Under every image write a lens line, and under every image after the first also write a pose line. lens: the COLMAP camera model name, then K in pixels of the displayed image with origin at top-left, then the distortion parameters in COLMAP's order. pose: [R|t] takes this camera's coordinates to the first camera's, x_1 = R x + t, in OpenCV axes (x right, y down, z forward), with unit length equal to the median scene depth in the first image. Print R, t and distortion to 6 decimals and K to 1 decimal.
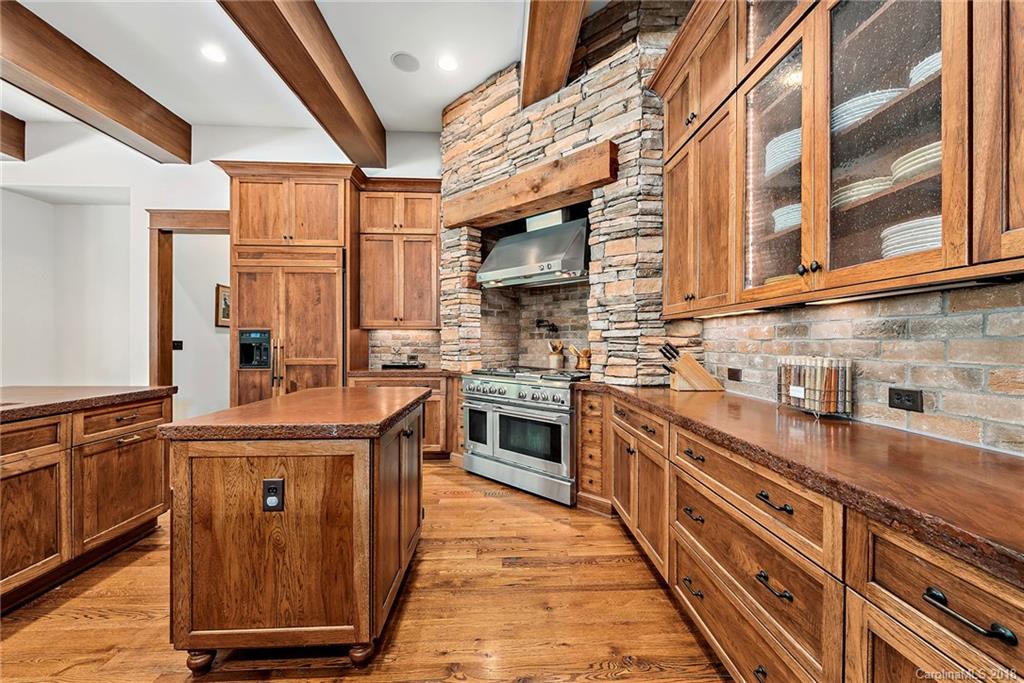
lens RADIAL K [[403.0, 0, 515.7], [0, 403.0, 343.0], [0, 0, 1]] dist [-0.002848, -0.000088]
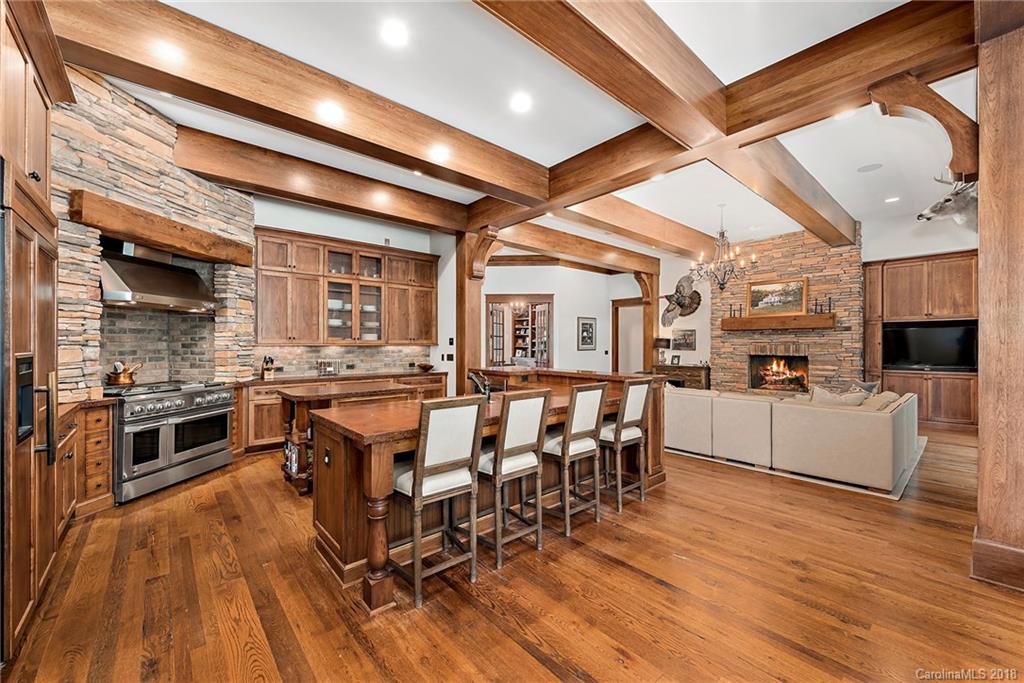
lens RADIAL K [[403.0, 0, 517.8], [0, 403.0, 344.6], [0, 0, 1]] dist [-0.002848, -0.000088]
pose [[-0.631178, -0.001465, 0.775637, -2.785562], [0.002246, 0.999991, 0.003716, -0.094214], [-0.775635, 0.004087, -0.631169, 1.749705]]
